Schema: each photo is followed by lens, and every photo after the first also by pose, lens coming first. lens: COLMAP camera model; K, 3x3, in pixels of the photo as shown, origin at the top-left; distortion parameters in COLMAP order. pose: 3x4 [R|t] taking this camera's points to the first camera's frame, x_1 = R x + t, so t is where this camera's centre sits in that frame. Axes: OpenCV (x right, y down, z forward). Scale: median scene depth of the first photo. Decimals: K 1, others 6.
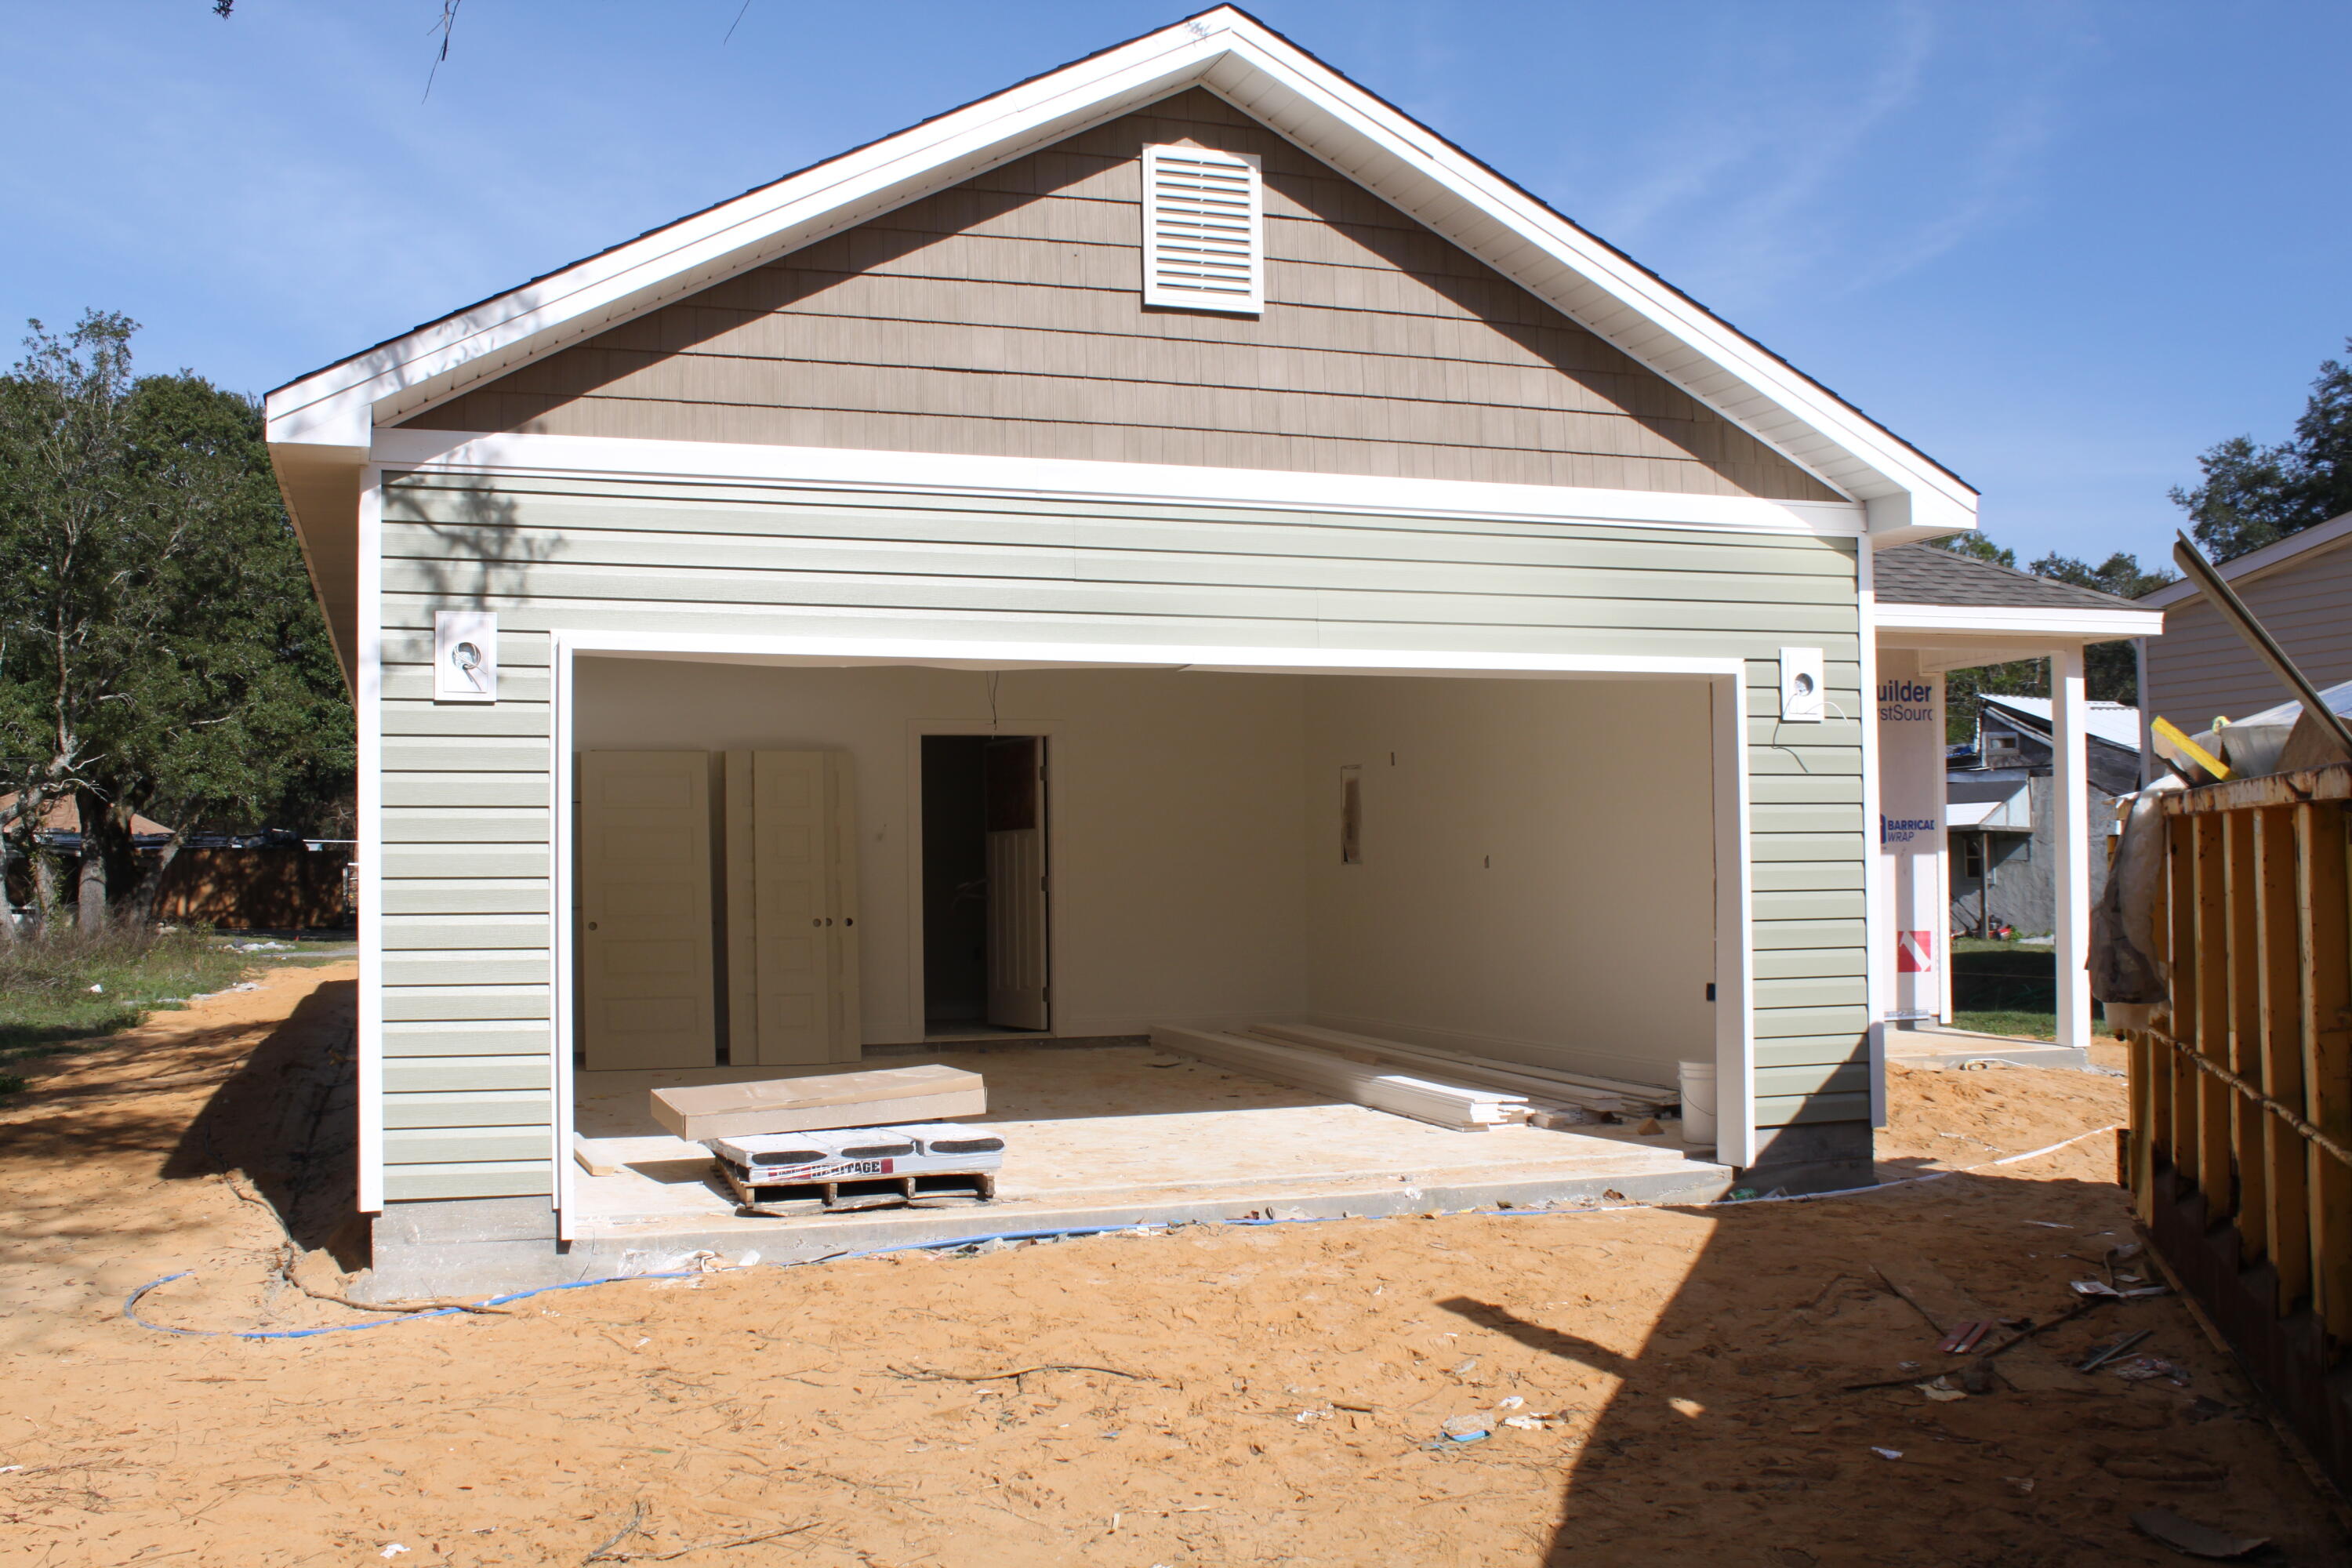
lens RADIAL K [[2286.8, 0, 1177.6], [0, 2286.8, 786.9], [0, 0, 1]] dist [-0.111616, 0.000000]
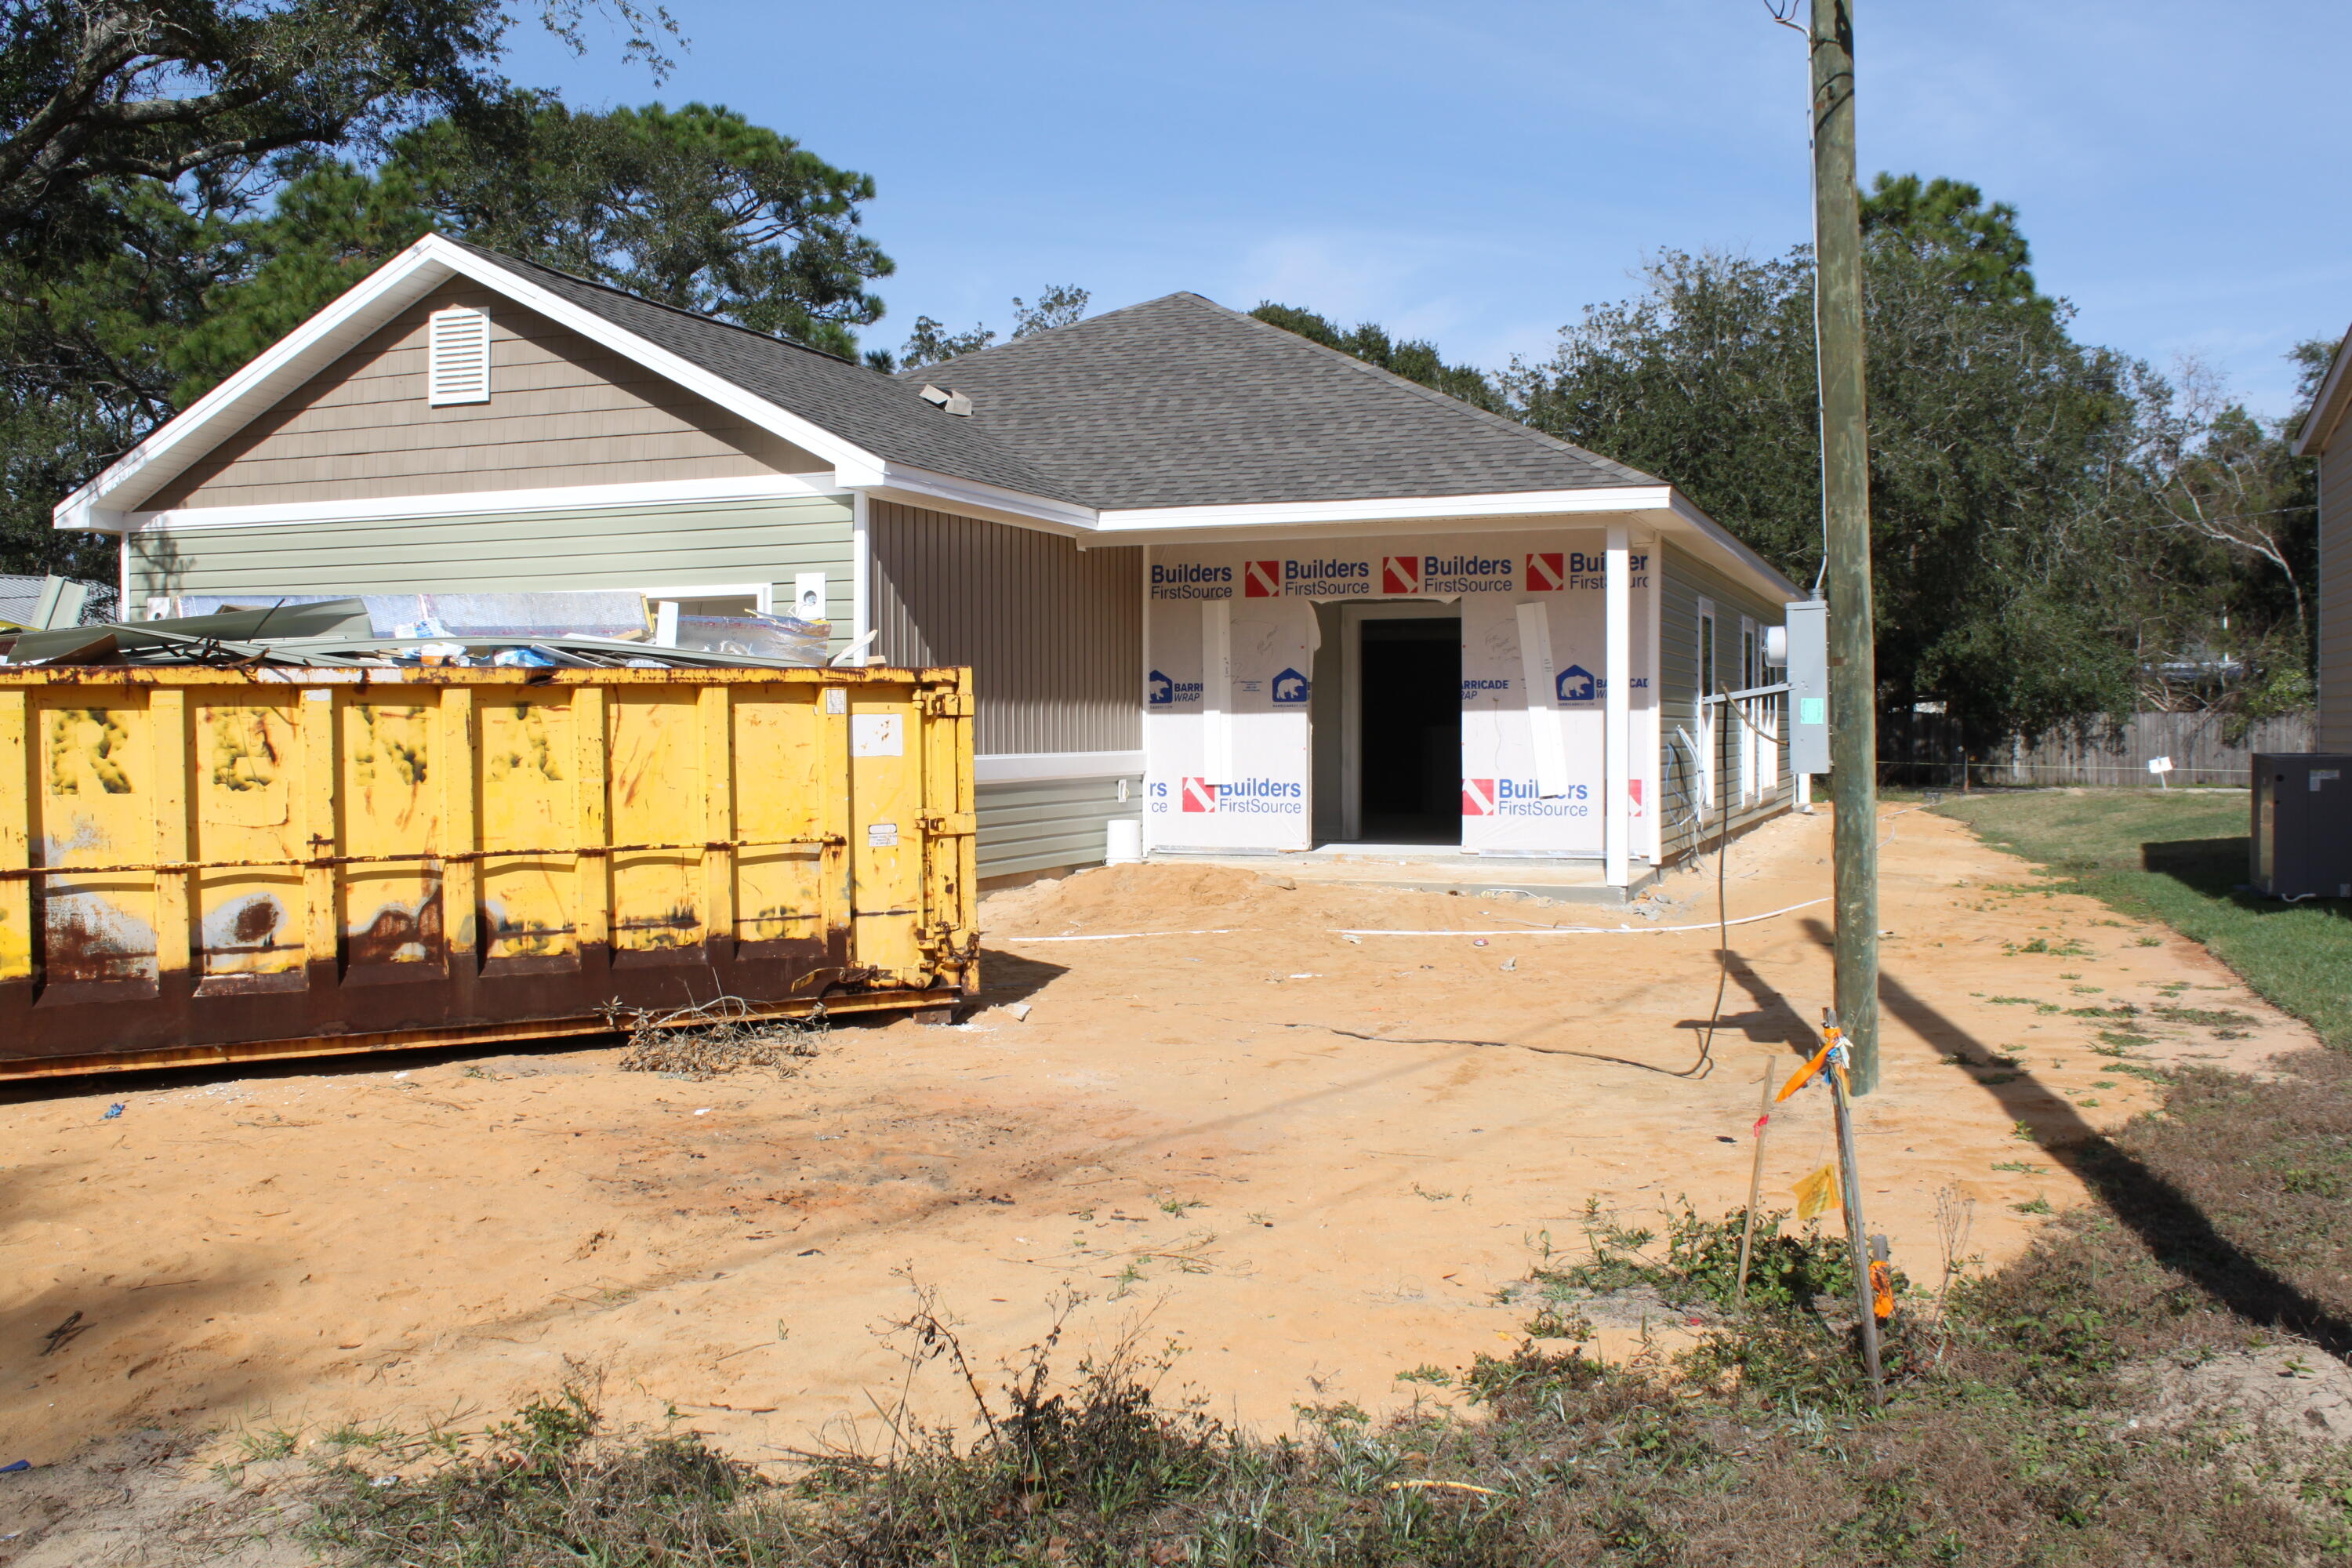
lens RADIAL K [[2286.8, 0, 1176.7], [0, 2286.8, 781.7], [0, 0, 1]] dist [-0.111616, 0.000000]
pose [[0.781532, 0.019730, -0.623553, 1.569162], [0.020933, 0.998108, 0.057818, -0.006604], [0.623513, -0.058239, 0.779640, -0.030144]]
